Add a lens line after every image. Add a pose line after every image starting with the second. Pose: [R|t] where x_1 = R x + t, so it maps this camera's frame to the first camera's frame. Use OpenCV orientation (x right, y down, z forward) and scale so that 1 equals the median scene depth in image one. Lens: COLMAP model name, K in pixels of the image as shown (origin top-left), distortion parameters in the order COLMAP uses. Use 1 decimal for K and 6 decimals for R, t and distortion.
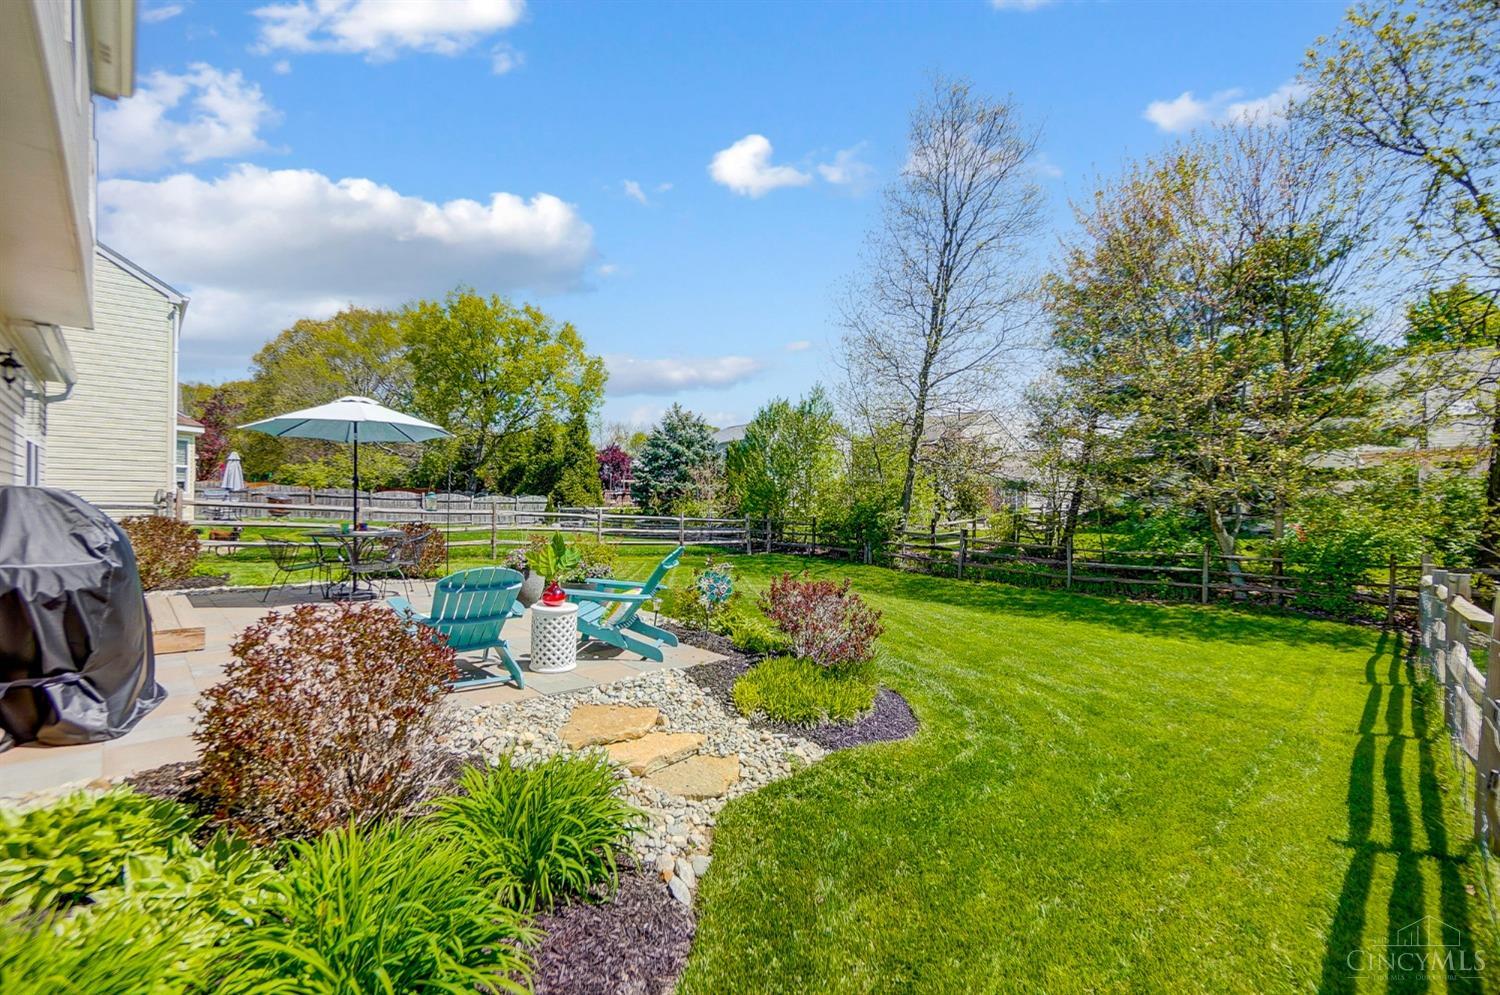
lens RADIAL K [[659.6, 0, 744.4], [0, 659.6, 501.4], [0, 0, 1]] dist [-0.001792, 0.000473]
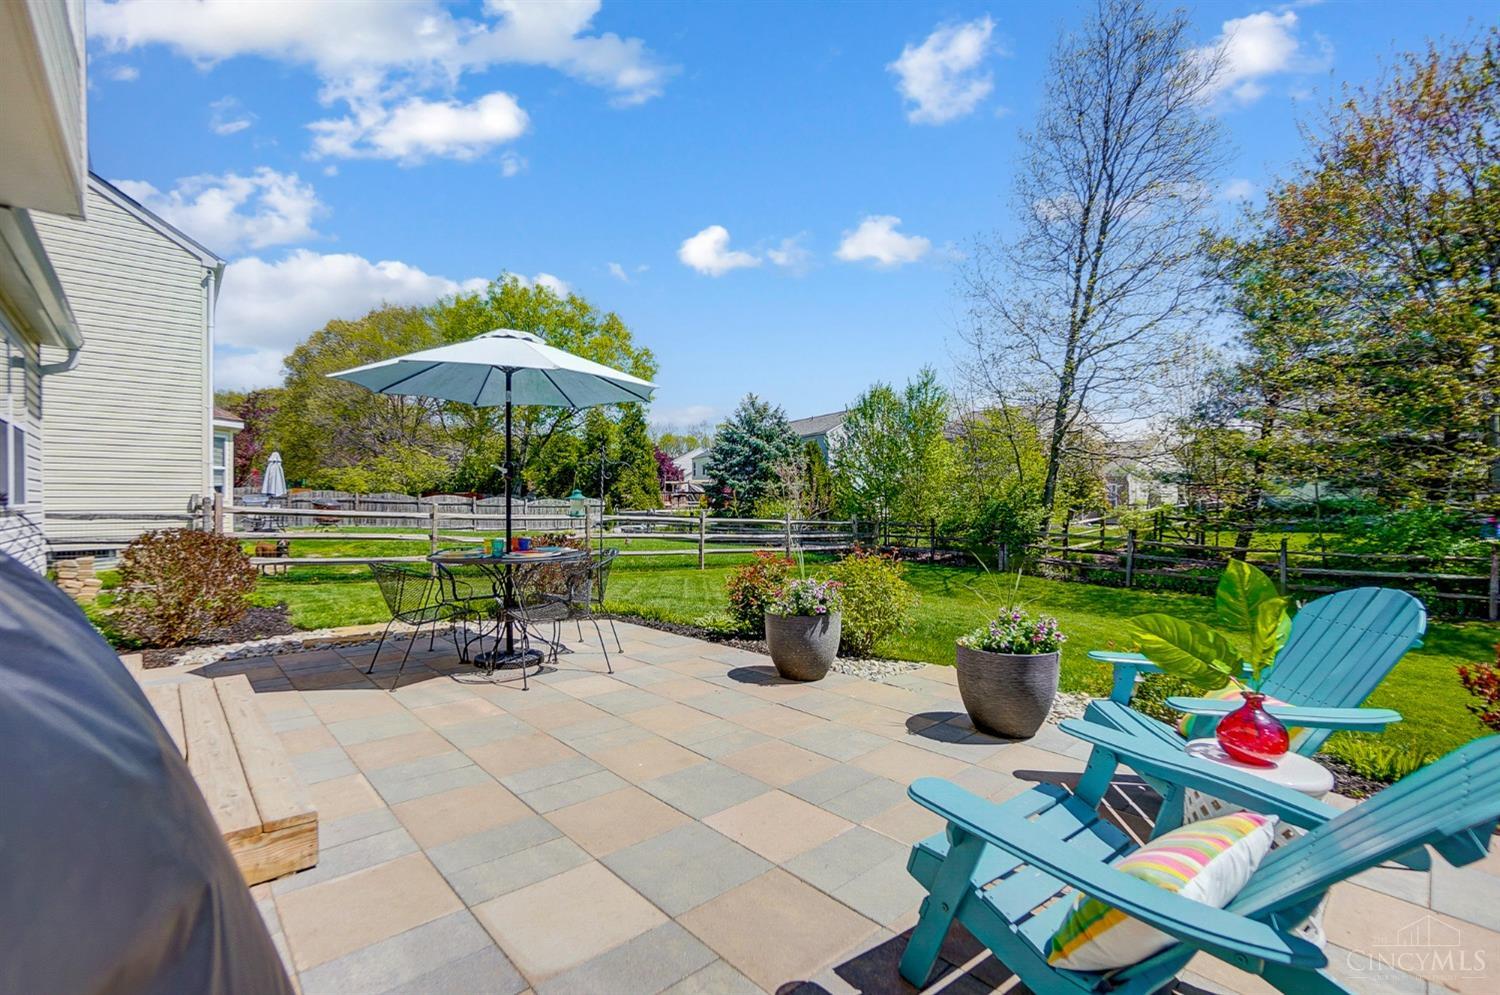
lens RADIAL K [[659.6, 0, 744.4], [0, 659.6, 501.4], [0, 0, 1]] dist [-0.001792, 0.000473]
pose [[0.999492, -0.014581, -0.028333, -0.095038], [0.014527, 0.999892, -0.002143, 0.000900], [0.028361, 0.001730, 0.999596, 0.105712]]
